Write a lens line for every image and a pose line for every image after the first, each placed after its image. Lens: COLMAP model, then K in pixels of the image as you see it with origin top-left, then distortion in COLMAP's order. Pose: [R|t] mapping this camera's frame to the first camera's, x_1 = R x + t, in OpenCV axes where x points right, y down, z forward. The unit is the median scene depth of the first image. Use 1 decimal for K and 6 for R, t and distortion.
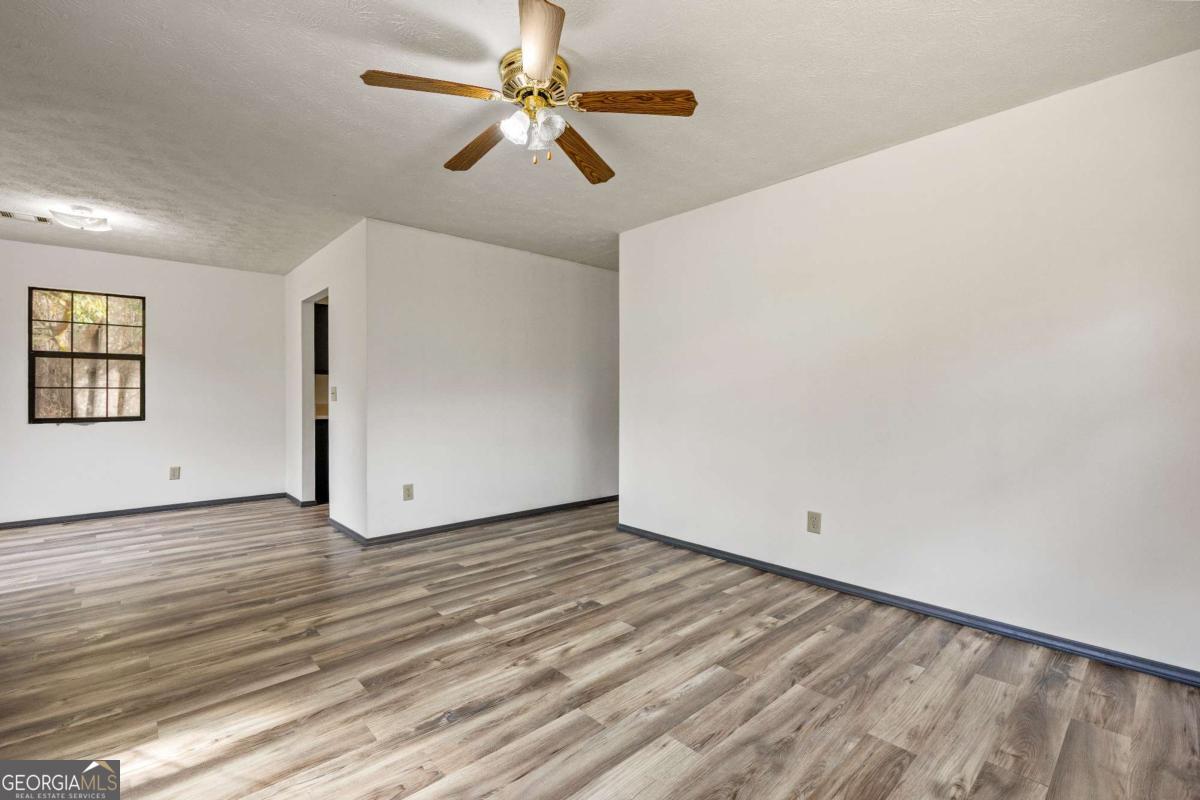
lens RADIAL K [[527.0, 0, 600.0], [0, 527.0, 400.0], [0, 0, 1]] dist [-0.001901, -0.000260]
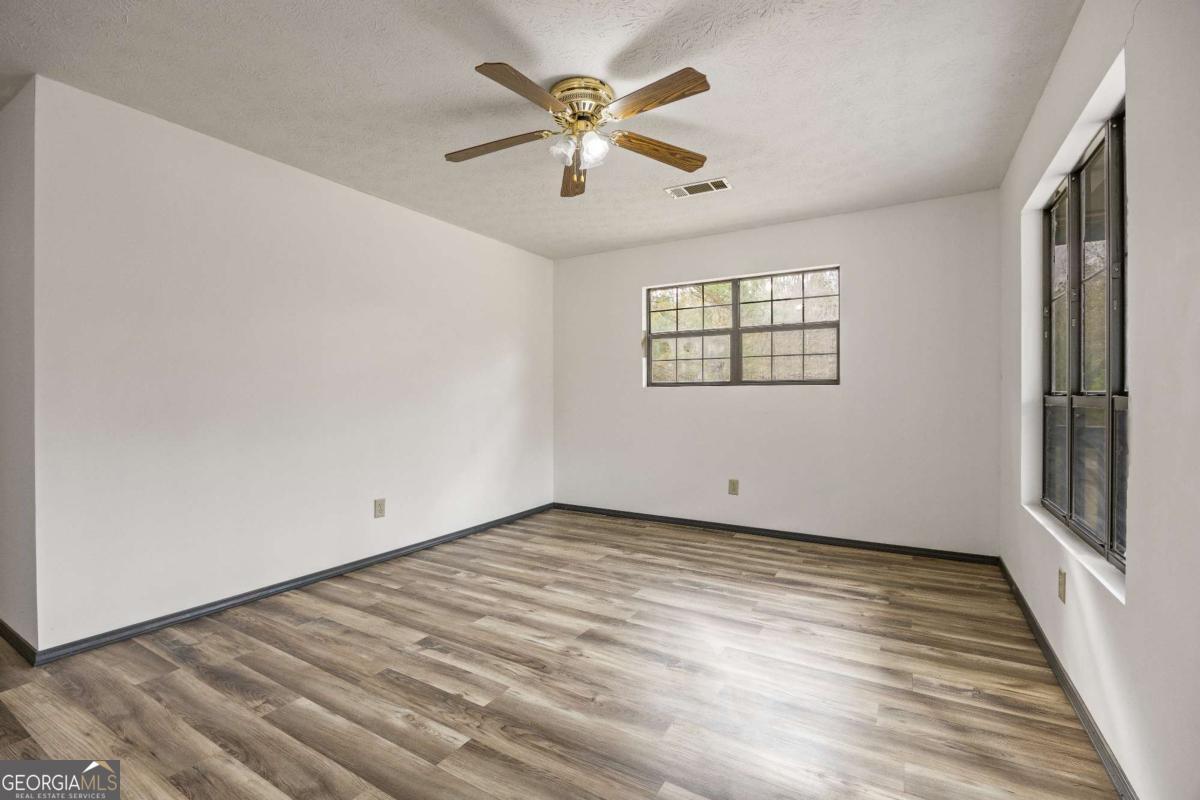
lens RADIAL K [[527.0, 0, 600.0], [0, 527.0, 400.0], [0, 0, 1]] dist [-0.001901, -0.000260]
pose [[-0.286793, -0.002251, 0.957990, -0.949870], [0.011919, 0.999911, 0.005918, 0.004297], [-0.957918, 0.013116, -0.286741, 1.036304]]
